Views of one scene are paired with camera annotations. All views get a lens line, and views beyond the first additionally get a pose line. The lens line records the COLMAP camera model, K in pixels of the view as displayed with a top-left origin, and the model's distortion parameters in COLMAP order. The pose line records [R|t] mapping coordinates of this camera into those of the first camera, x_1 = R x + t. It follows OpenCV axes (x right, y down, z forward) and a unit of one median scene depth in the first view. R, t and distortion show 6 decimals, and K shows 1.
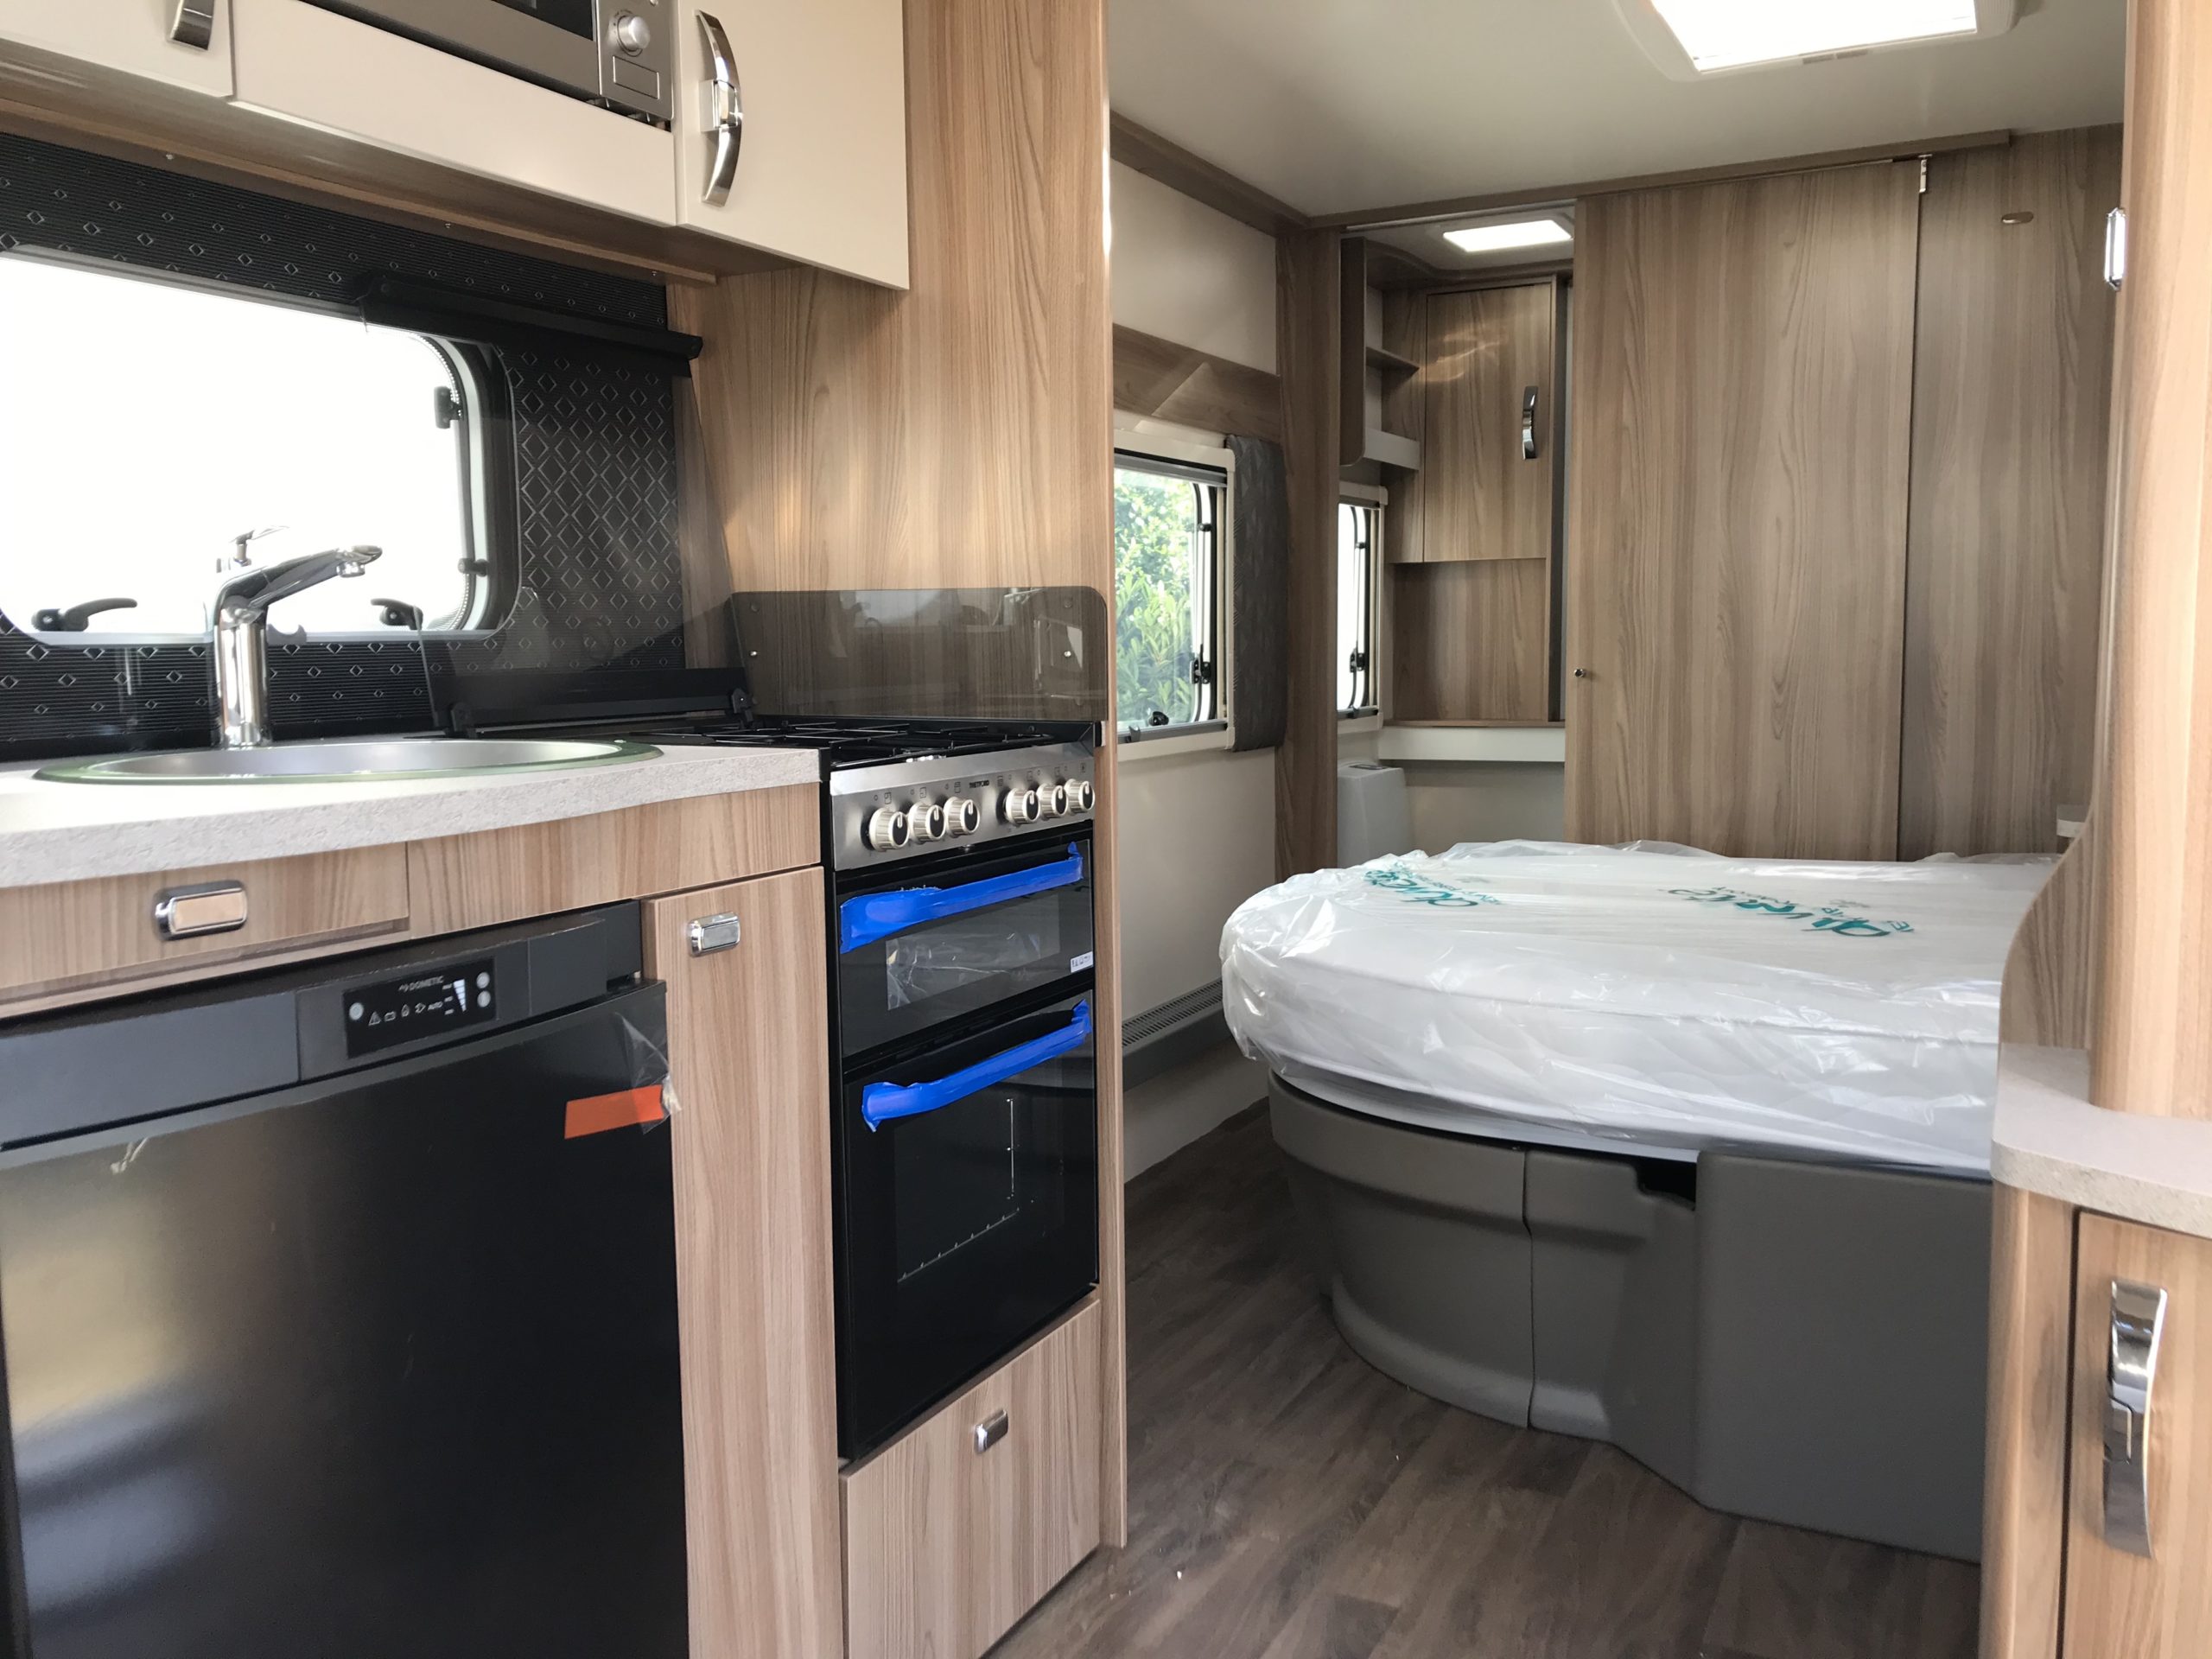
lens RADIAL K [[1845.8, 0, 1113.2], [0, 1845.8, 820.5], [0, 0, 1]] dist [0.056870, -0.065892]
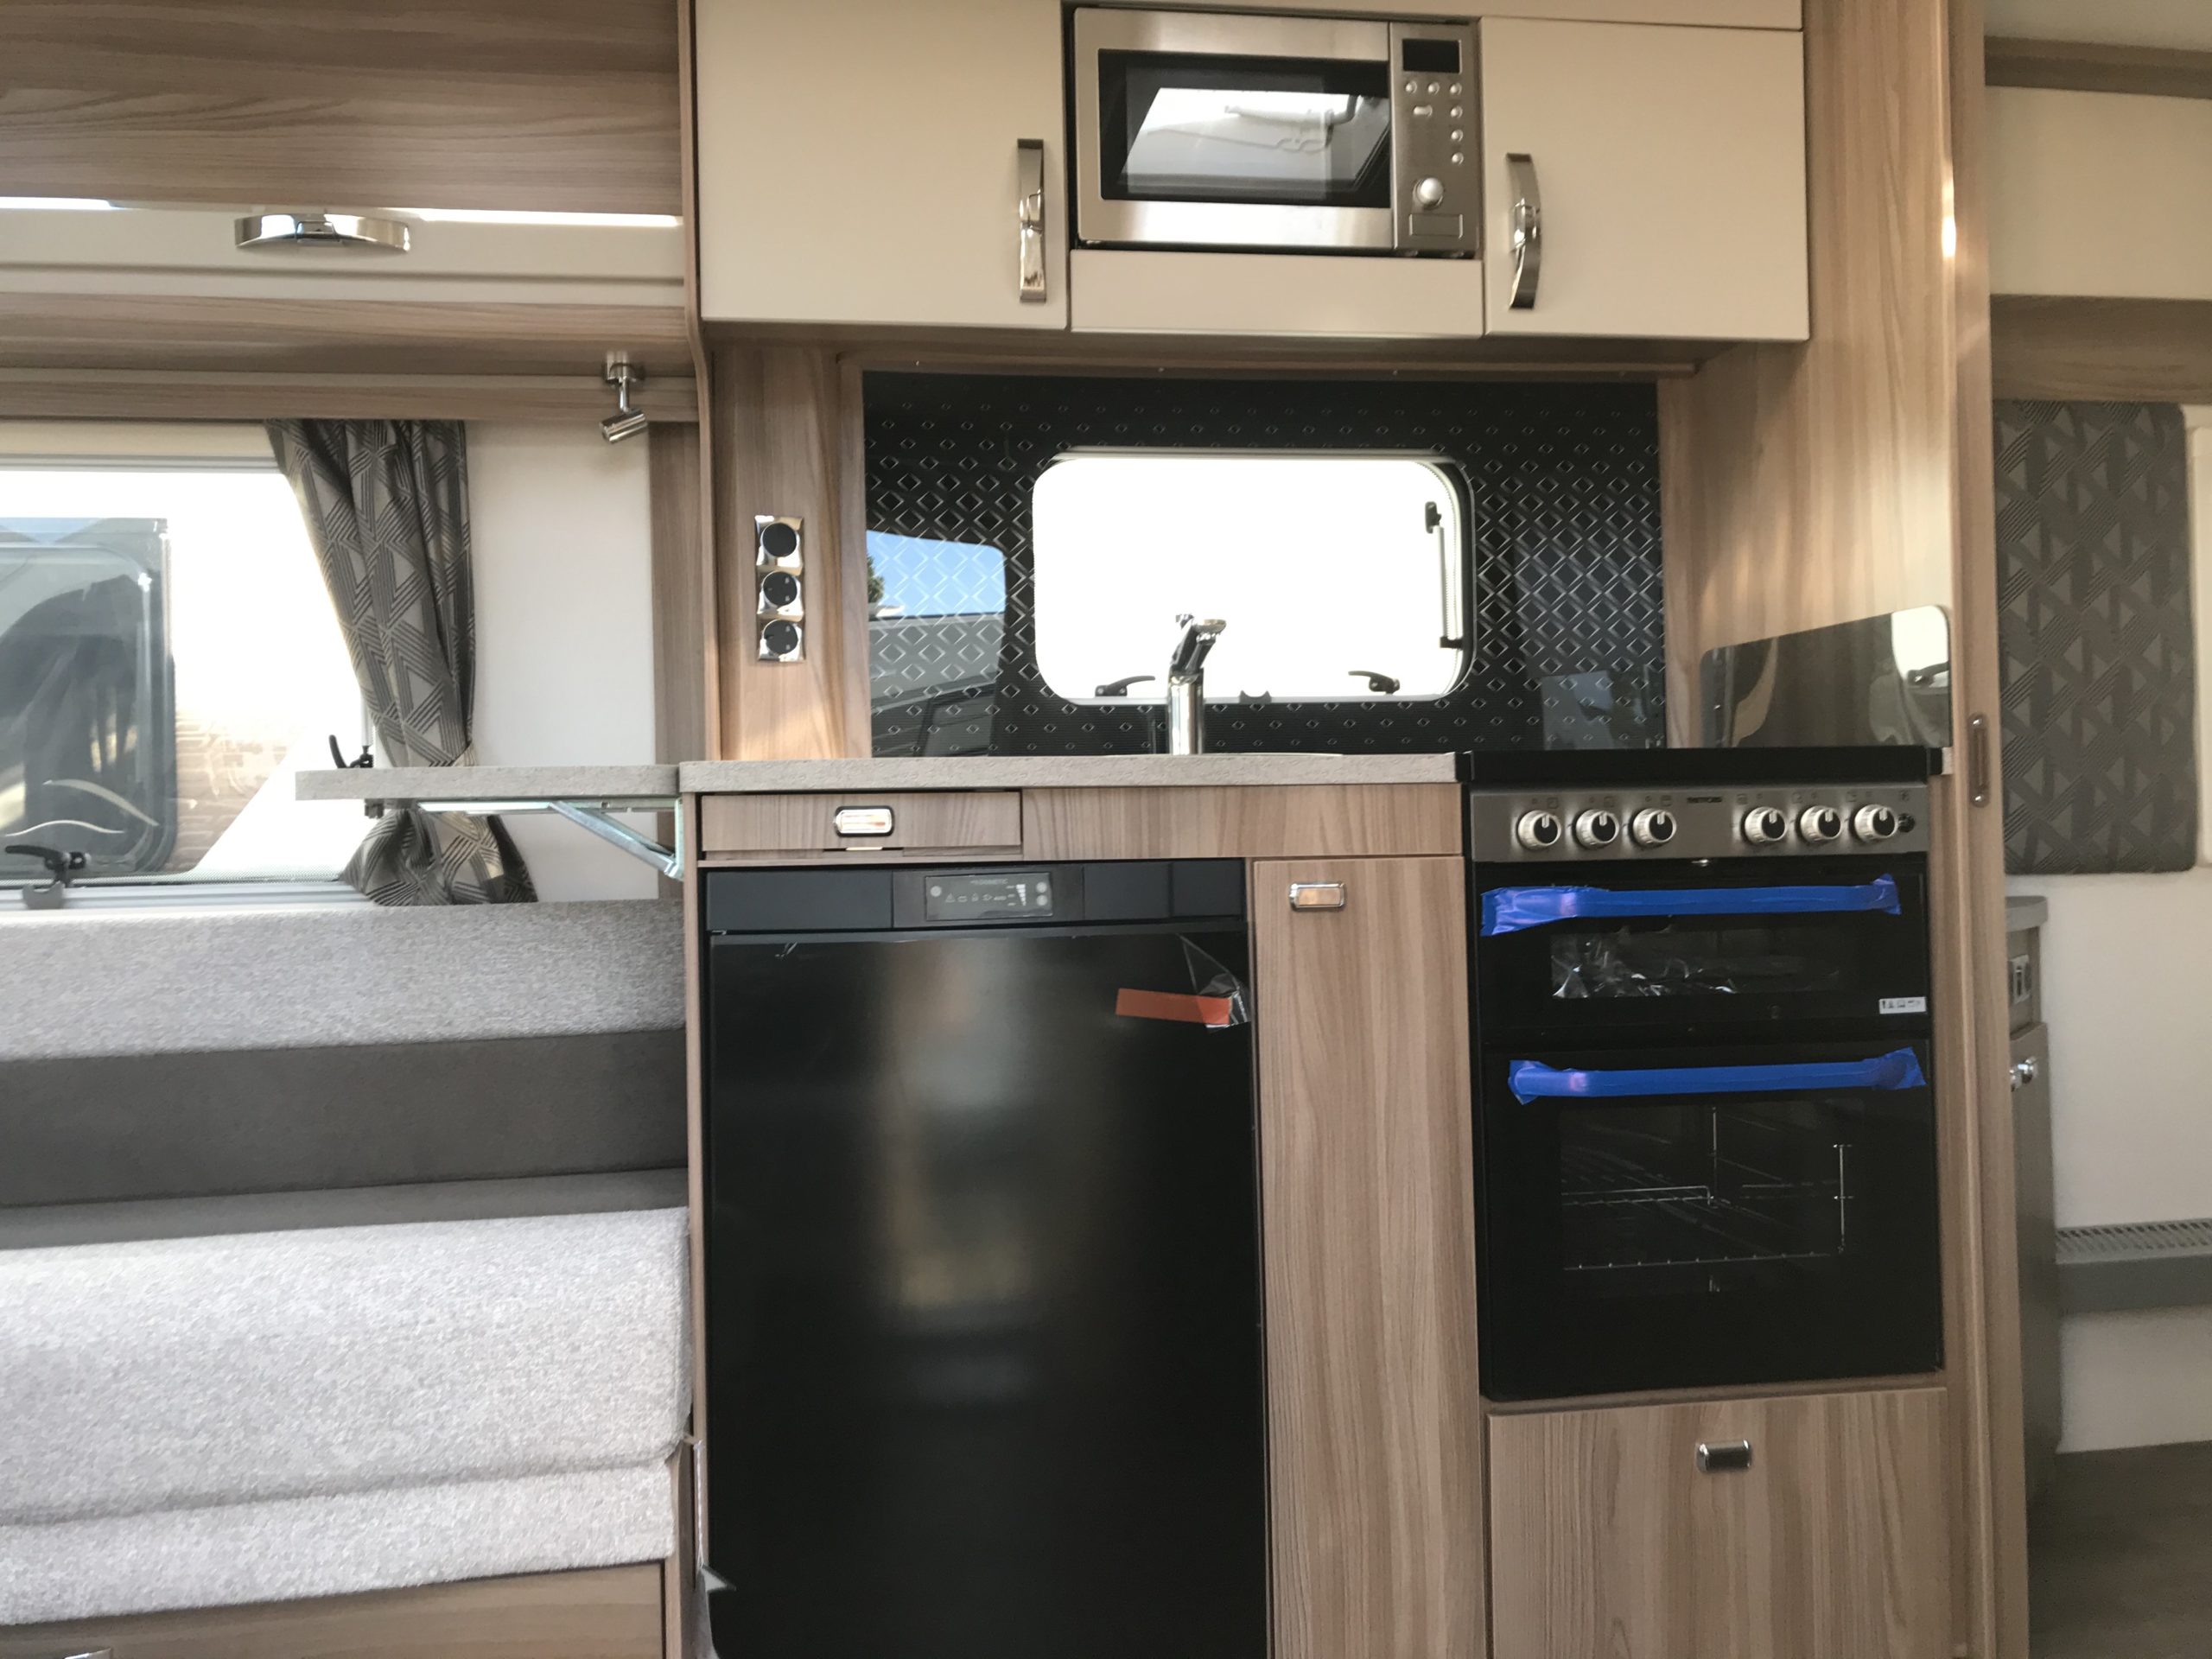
lens RADIAL K [[1845.8, 0, 1030.4], [0, 1845.8, 821.1], [0, 0, 1]] dist [0.056870, -0.065892]
pose [[0.589529, -0.002121, -0.807744, 0.590669], [-0.071717, 0.995910, -0.054957, 0.082019], [0.804557, 0.090328, 0.586966, 0.099827]]
